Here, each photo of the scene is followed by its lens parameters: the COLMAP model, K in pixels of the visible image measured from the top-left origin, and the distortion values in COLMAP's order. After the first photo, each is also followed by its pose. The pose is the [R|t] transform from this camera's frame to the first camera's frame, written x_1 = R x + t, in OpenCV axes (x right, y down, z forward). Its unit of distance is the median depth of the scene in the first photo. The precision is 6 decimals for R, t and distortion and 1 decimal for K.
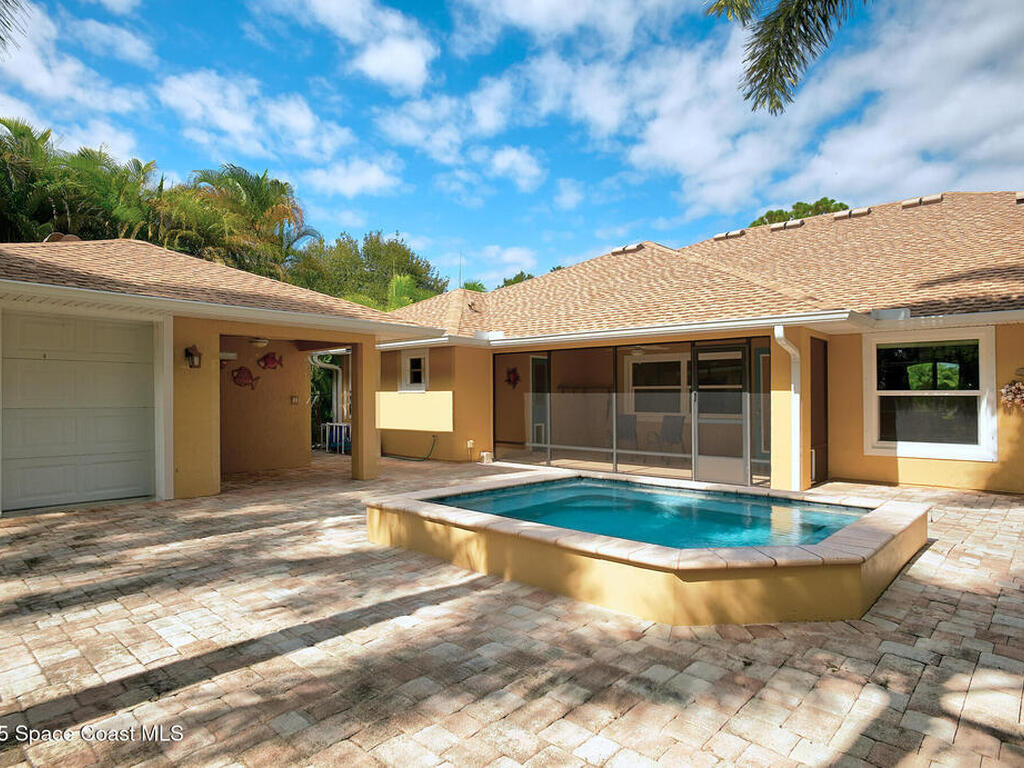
lens RADIAL K [[619.1, 0, 512.0], [0, 619.1, 384.0], [0, 0, 1]] dist [-0.036640, 0.001897]
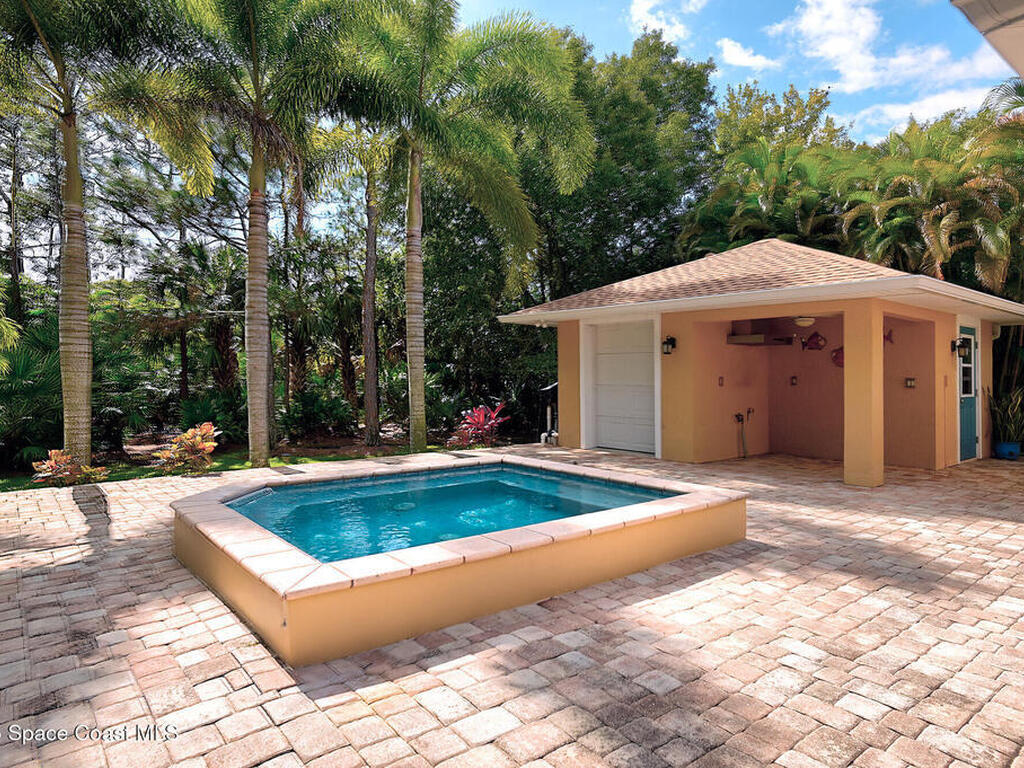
lens RADIAL K [[619.1, 0, 512.0], [0, 619.1, 384.0], [0, 0, 1]] dist [-0.036640, 0.001897]
pose [[-0.166888, 0.014000, -0.985876, 0.921780], [0.004600, 0.999899, 0.013420, 0.023567], [0.985965, -0.002296, -0.166936, 1.027927]]
